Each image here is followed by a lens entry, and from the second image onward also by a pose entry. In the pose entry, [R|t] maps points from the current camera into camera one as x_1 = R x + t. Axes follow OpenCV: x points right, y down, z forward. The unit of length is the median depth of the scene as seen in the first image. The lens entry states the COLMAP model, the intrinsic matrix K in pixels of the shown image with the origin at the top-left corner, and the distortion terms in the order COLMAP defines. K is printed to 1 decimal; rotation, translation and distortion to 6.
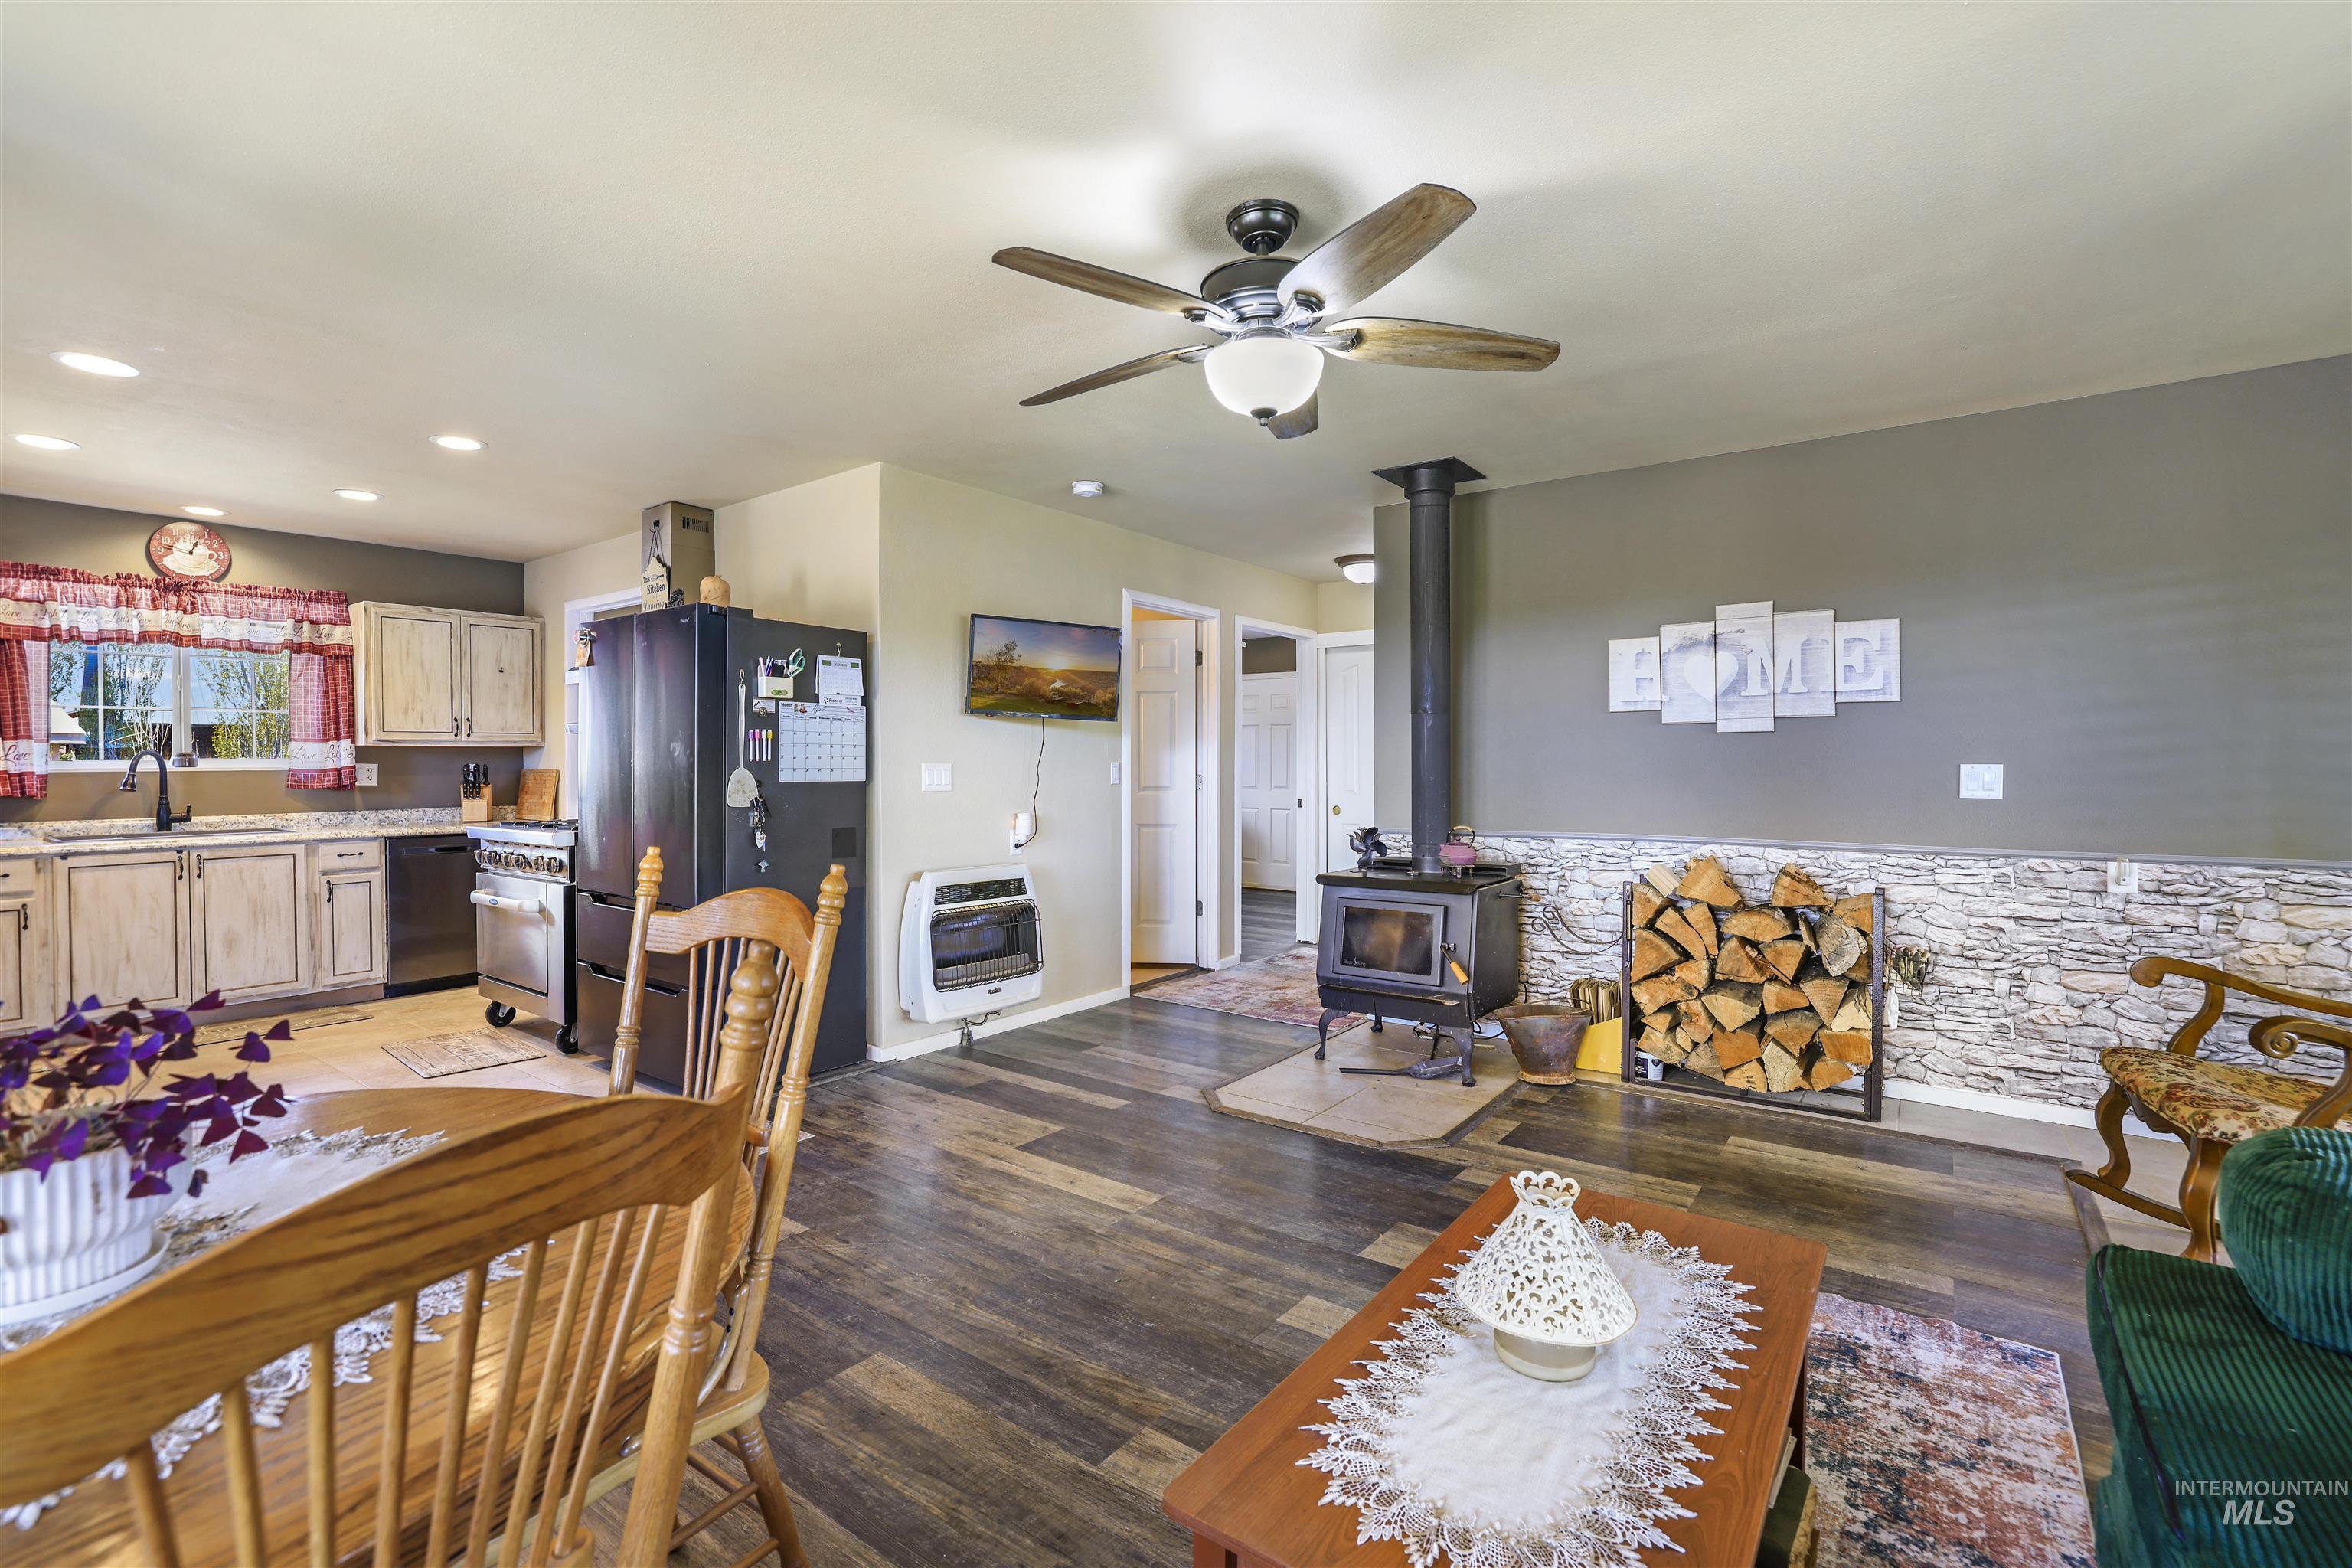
lens RADIAL K [[1071.2, 0, 1173.3], [0, 1071.2, 770.6], [0, 0, 1]] dist [-0.040955, 0.014503]
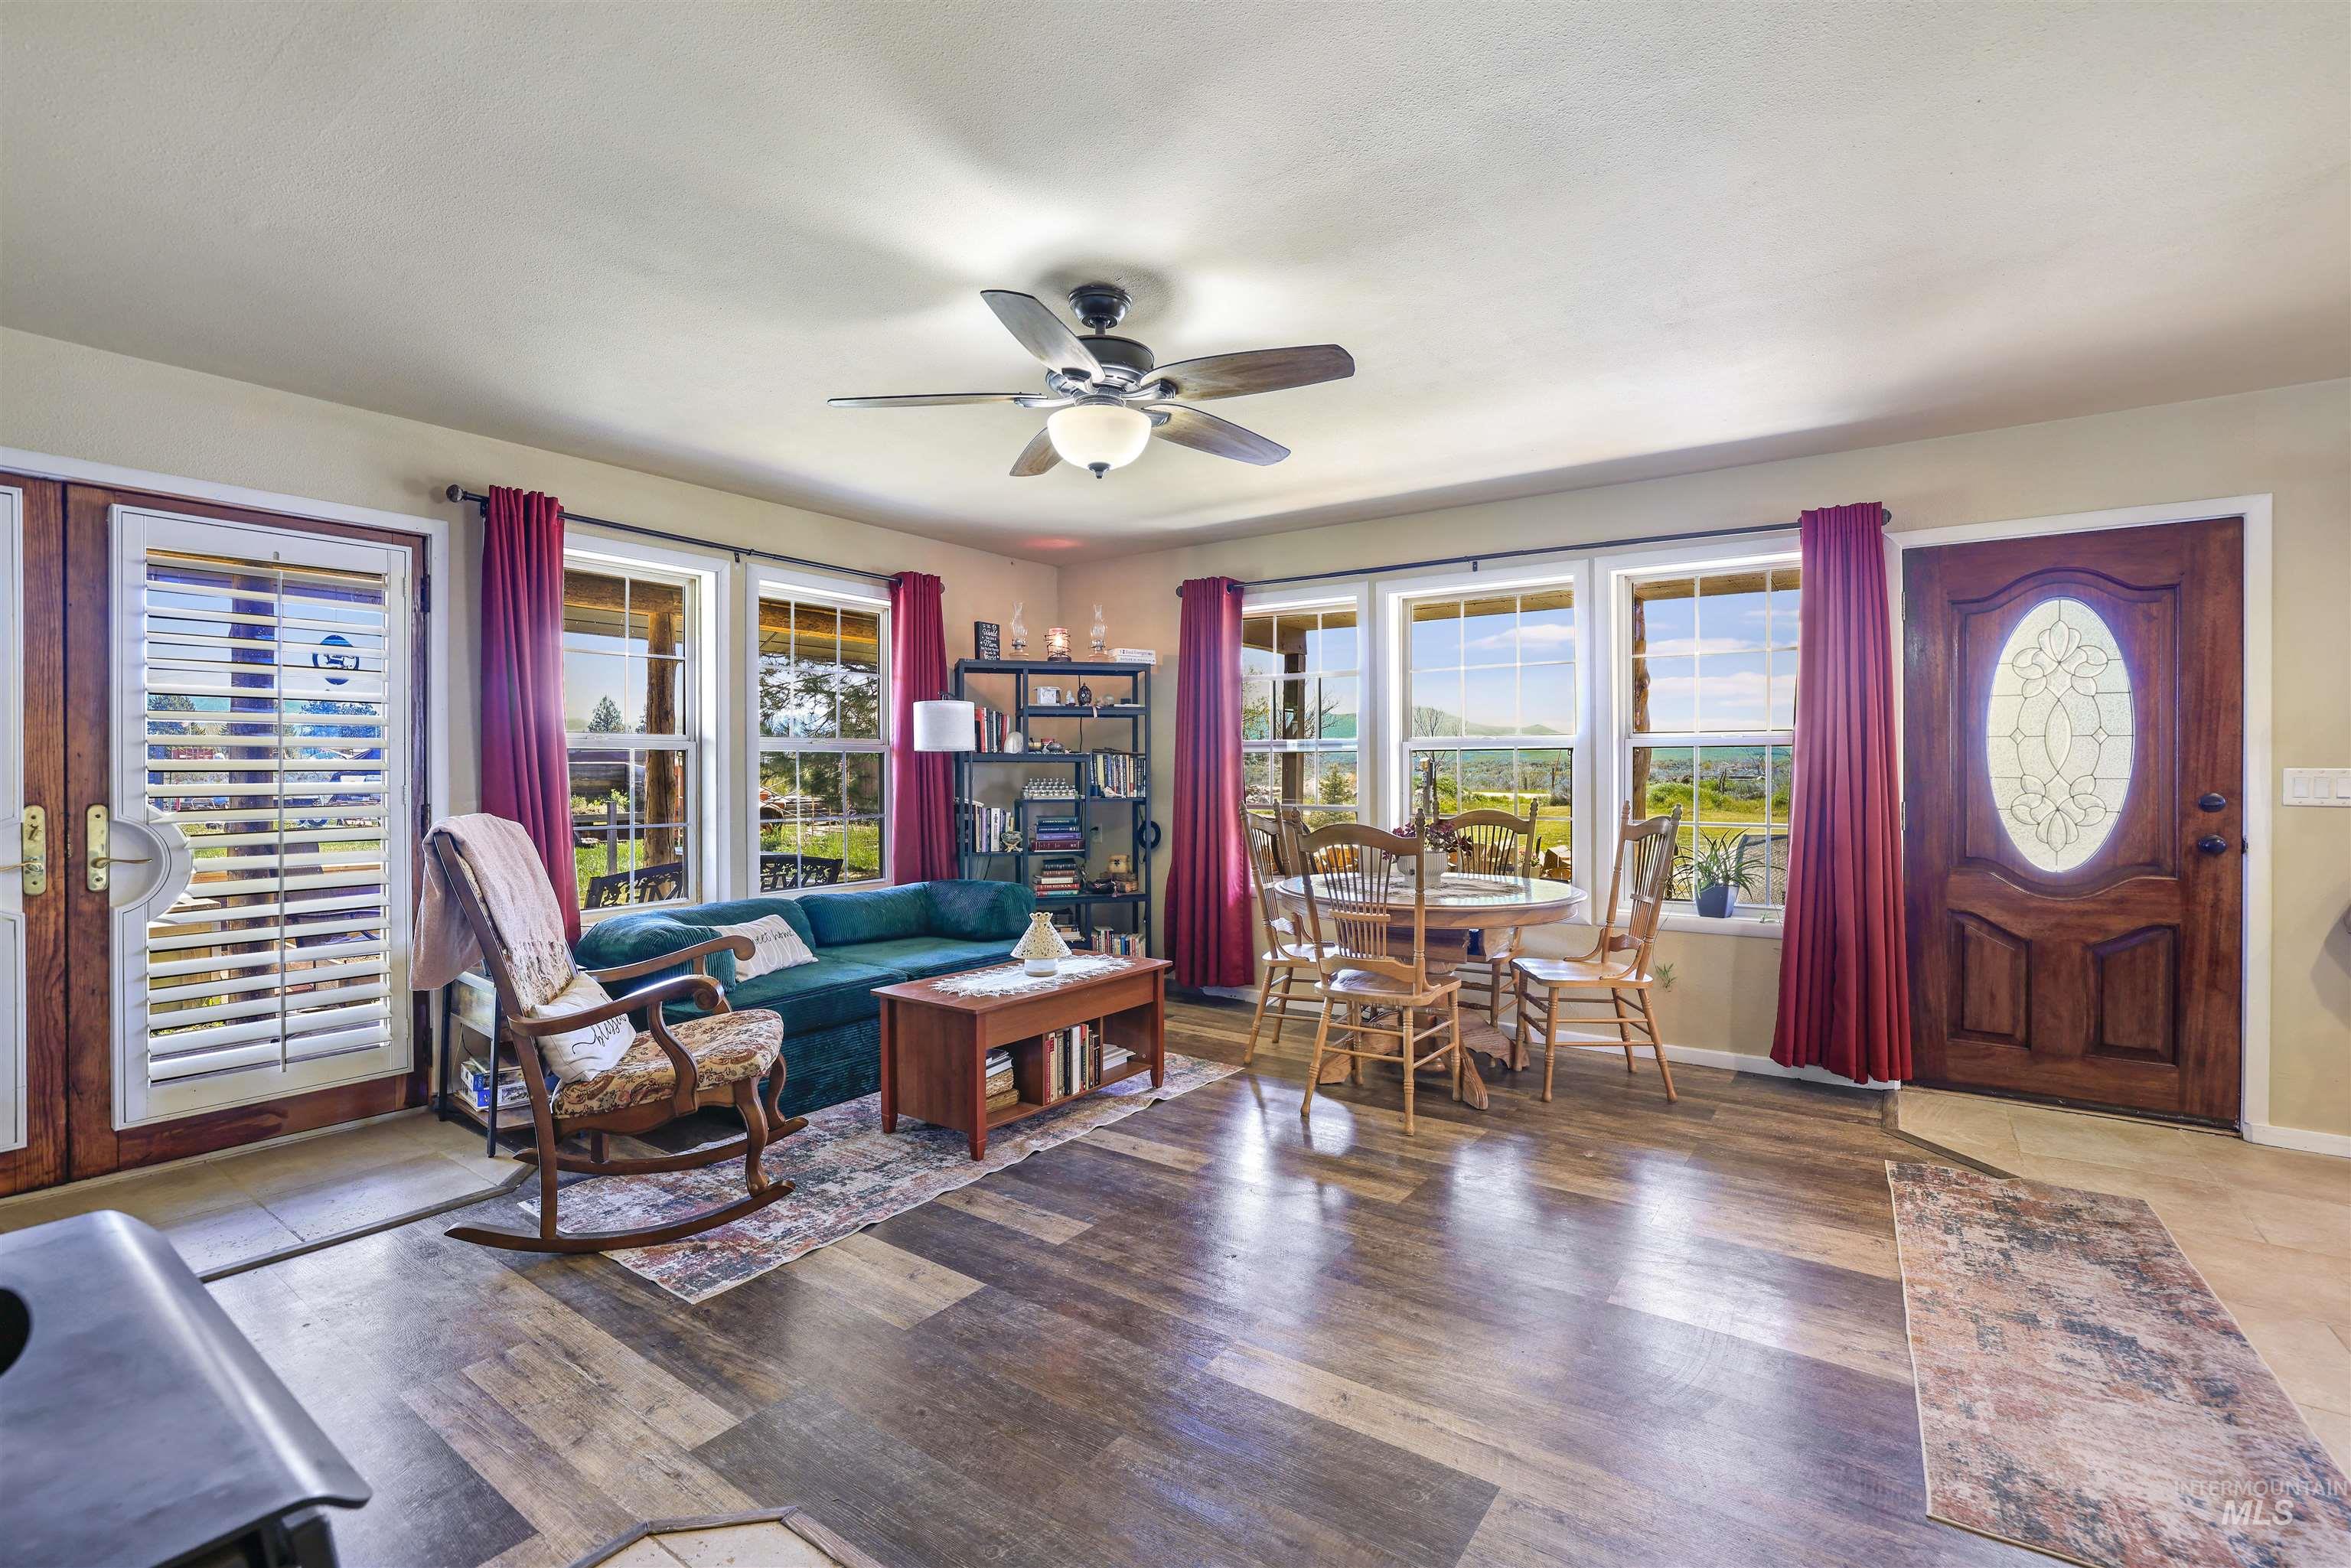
lens RADIAL K [[1030.1, 0, 1173.7], [0, 1030.1, 770.5], [0, 0, 1]] dist [-0.036774, 0.011025]
pose [[-0.999059, 0.001120, -0.043349, 0.029014], [0.000810, 0.999974, 0.007159, -0.007295], [0.043356, 0.007117, -0.999034, 1.179836]]
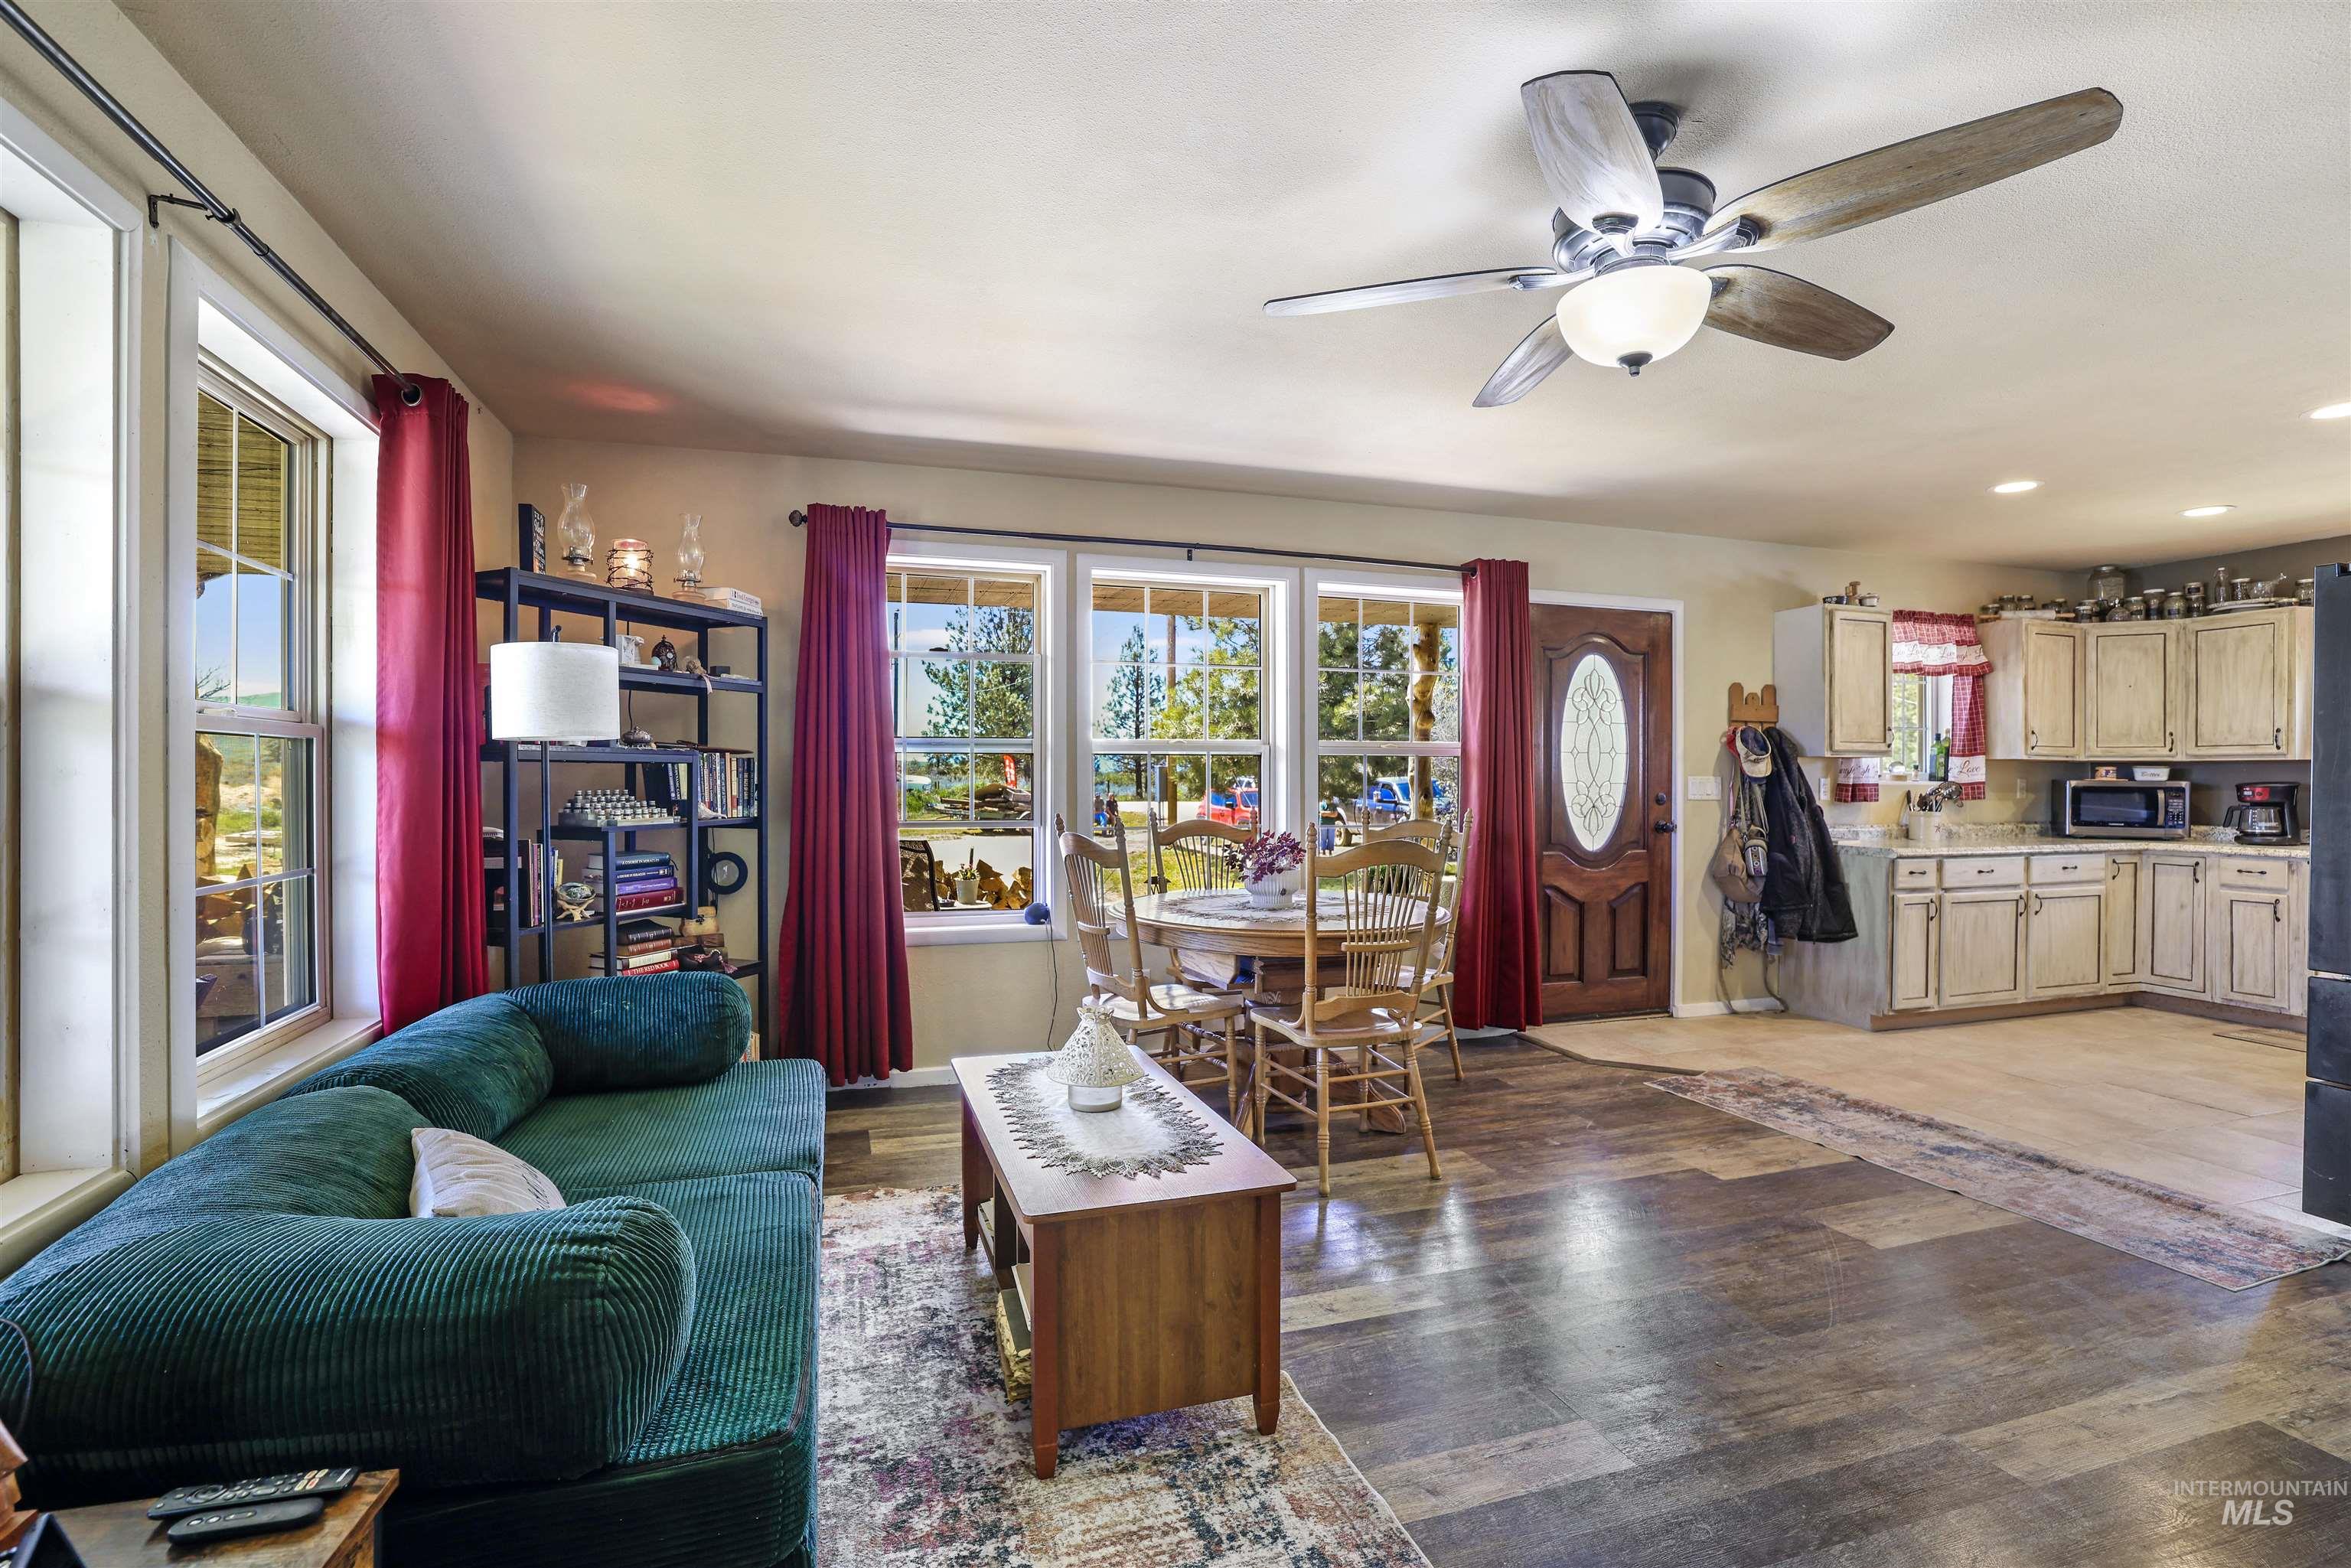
lens RADIAL K [[1044.0, 0, 1163.9], [0, 1044.0, 775.9], [0, 0, 1]] dist [-0.047131, 0.016617]
pose [[-0.579934, 0.000455, -0.814663, 0.529689], [-0.007273, 0.999957, 0.005736, -0.005950], [0.814631, 0.009251, -0.579906, 0.650004]]
